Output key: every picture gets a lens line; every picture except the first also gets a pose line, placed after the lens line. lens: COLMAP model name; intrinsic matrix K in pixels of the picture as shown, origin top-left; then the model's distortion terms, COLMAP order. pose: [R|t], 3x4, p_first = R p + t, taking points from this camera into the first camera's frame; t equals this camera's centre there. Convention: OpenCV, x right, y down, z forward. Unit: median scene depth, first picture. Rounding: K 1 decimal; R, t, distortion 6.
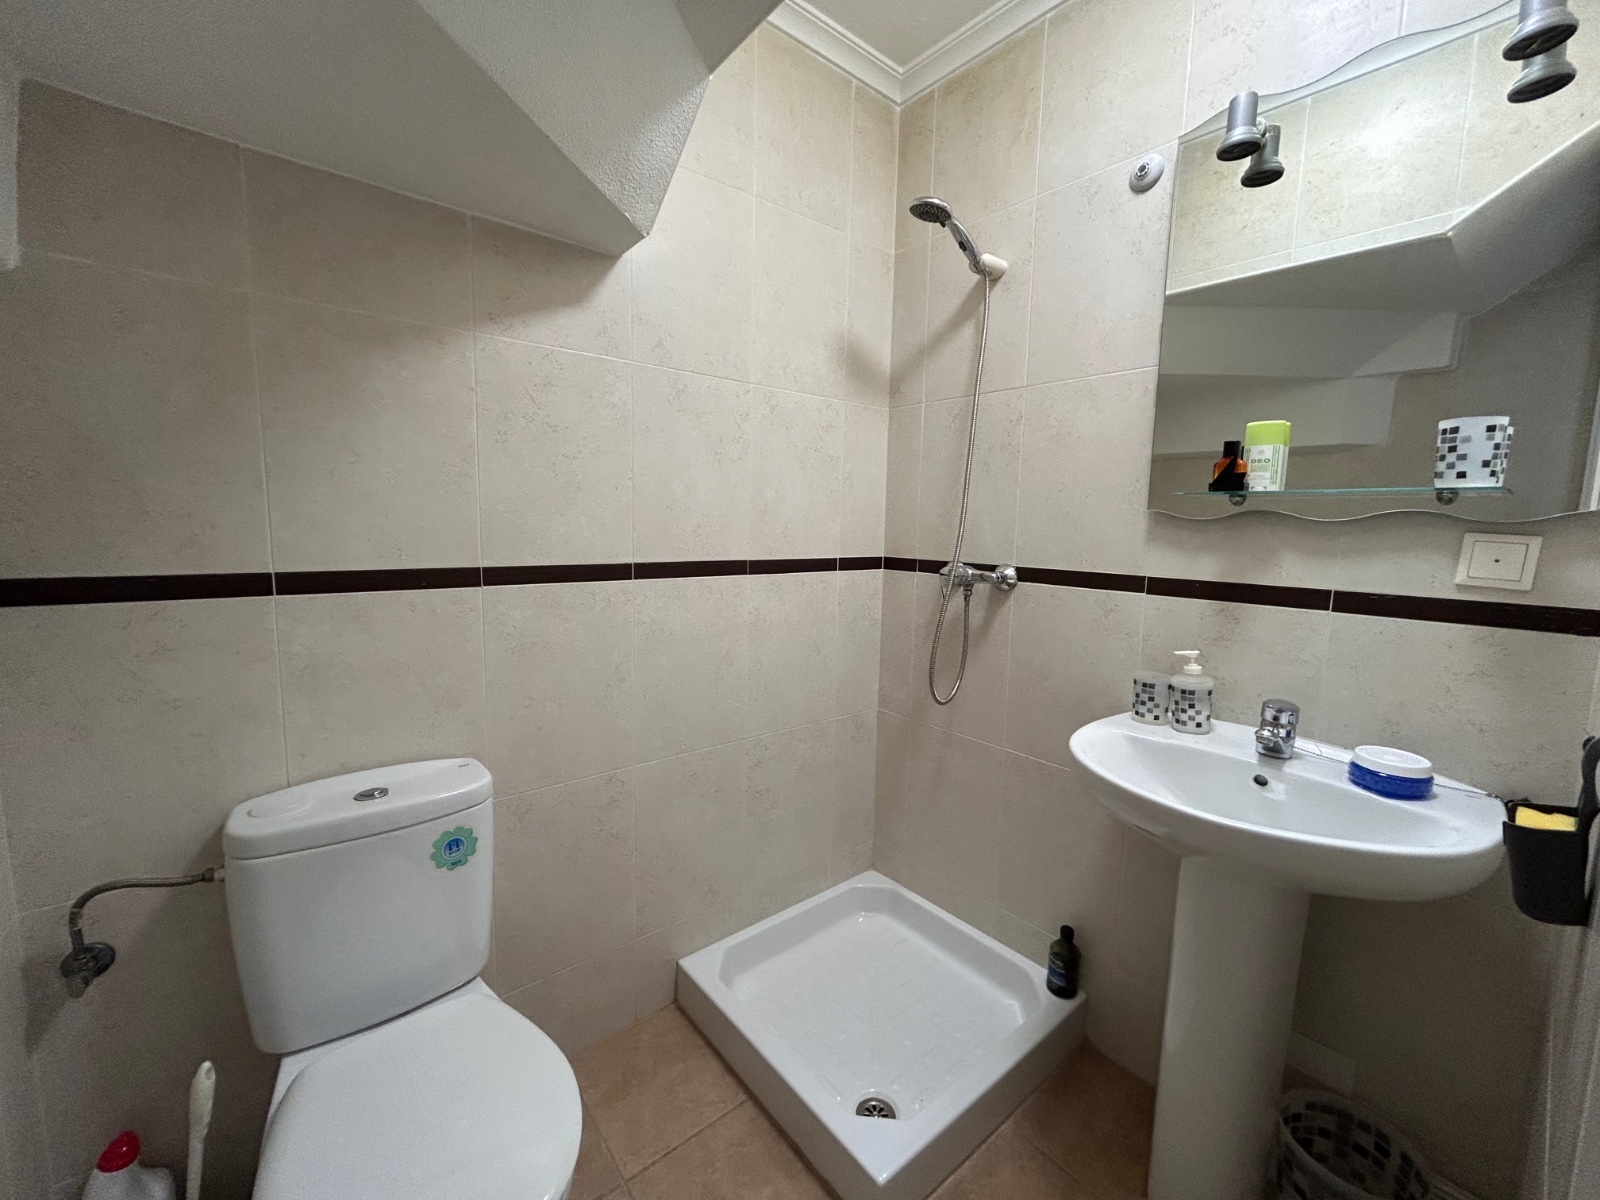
lens RADIAL K [[641.7, 0, 798.3], [0, 641.7, 594.4], [0, 0, 1]] dist [0.000084, -0.000046]
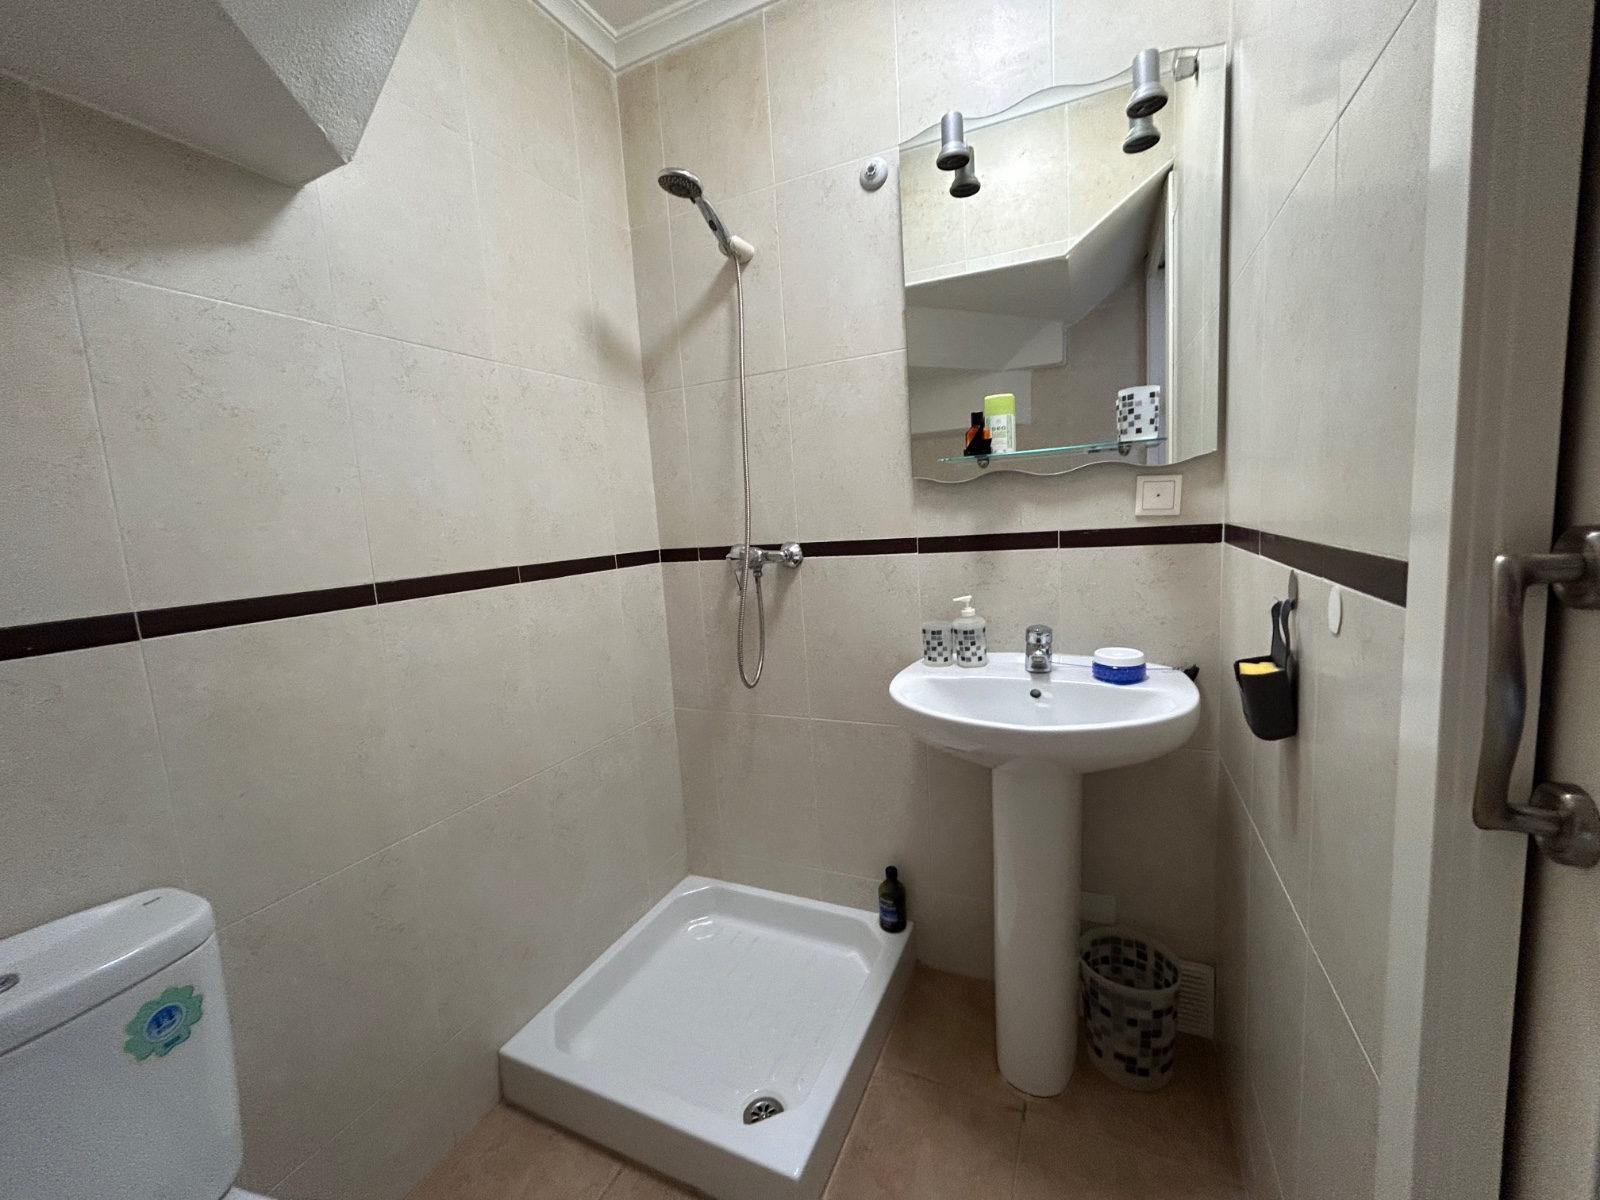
lens RADIAL K [[641.7, 0, 798.0], [0, 641.7, 595.4], [0, 0, 1]] dist [0.000084, -0.000046]
pose [[0.899574, -0.131946, 0.416362, -0.131632], [0.132320, 0.990809, 0.028105, 0.013493], [-0.416243, 0.029811, 0.908765, 0.074358]]
